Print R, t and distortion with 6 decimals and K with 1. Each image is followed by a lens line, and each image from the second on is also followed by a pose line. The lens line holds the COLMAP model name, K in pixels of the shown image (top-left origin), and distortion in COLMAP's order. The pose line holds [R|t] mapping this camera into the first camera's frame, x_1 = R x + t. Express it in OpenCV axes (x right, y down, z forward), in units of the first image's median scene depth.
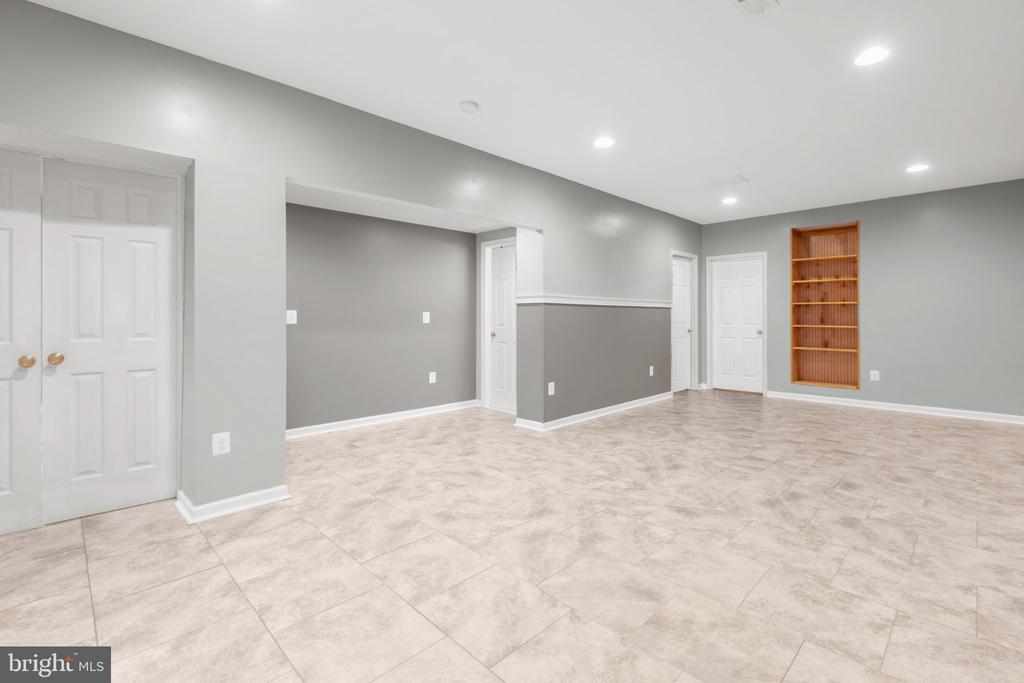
lens RADIAL K [[457.7, 0, 512.1], [0, 457.7, 319.9], [0, 0, 1]] dist [-0.003617, -0.000965]
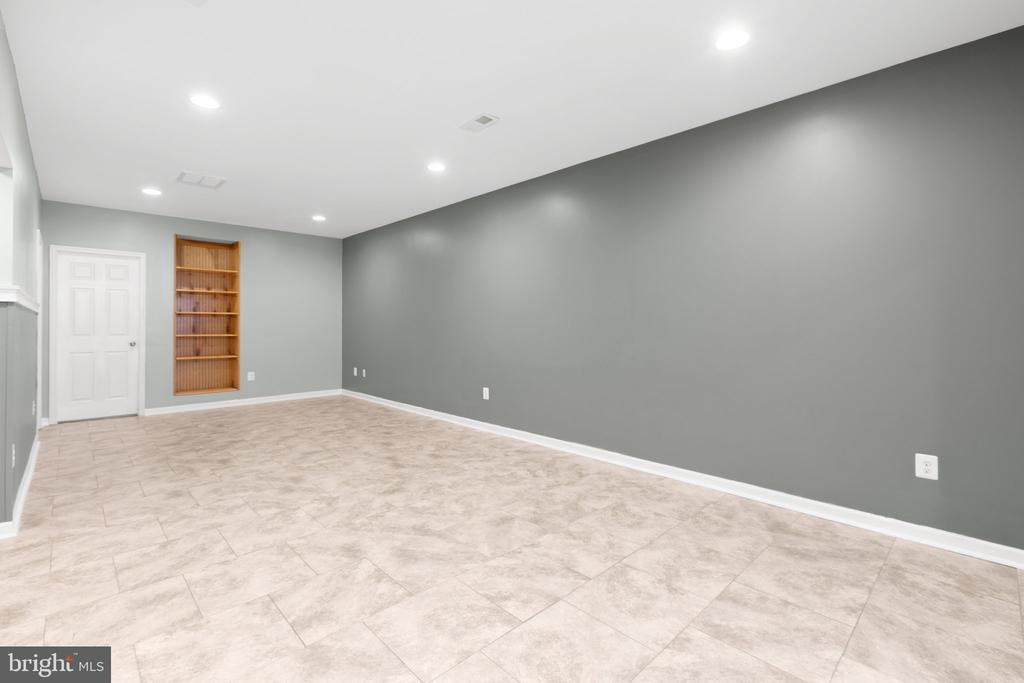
lens RADIAL K [[457.7, 0, 511.9], [0, 457.7, 331.1], [0, 0, 1]] dist [-0.003617, -0.000965]
pose [[0.018357, -0.012652, 0.999751, -0.756129], [0.007448, 0.999894, 0.012517, -0.007506], [-0.999804, 0.007216, 0.018449, 0.634382]]
